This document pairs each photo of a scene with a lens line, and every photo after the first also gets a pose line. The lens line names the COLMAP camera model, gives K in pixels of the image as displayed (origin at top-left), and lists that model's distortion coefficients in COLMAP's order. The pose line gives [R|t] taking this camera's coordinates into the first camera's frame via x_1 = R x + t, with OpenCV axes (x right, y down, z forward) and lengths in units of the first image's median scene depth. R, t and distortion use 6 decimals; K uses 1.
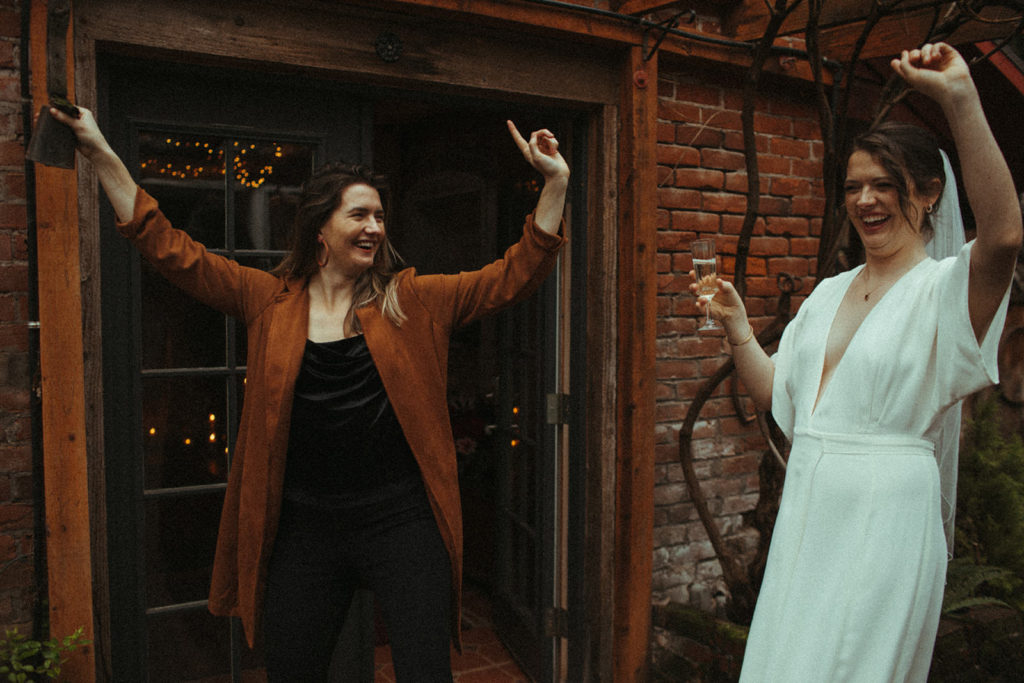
lens RADIAL K [[1006.6, 0, 501.8], [0, 1006.6, 337.3], [0, 0, 1]] dist [-0.100681, 0.113165]
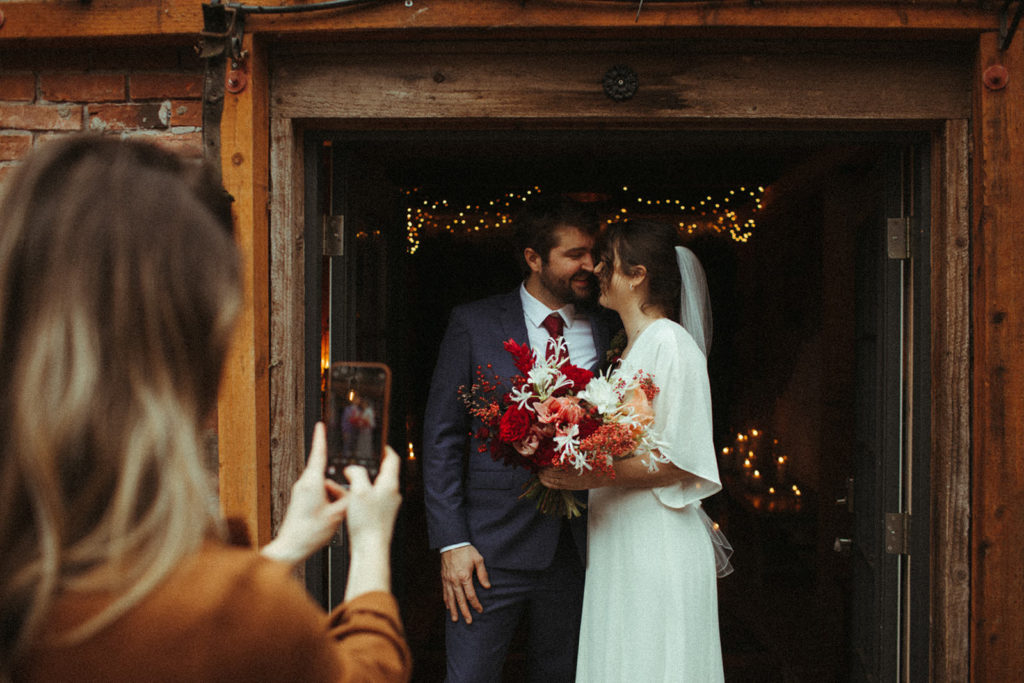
lens RADIAL K [[1006.6, 0, 501.8], [0, 1006.6, 337.3], [0, 0, 1]] dist [-0.100681, 0.113165]
pose [[0.823728, -0.000558, -0.566985, 0.246176], [-0.027388, 0.998793, -0.040772, -0.038427], [0.566324, 0.049113, 0.822718, 0.242773]]
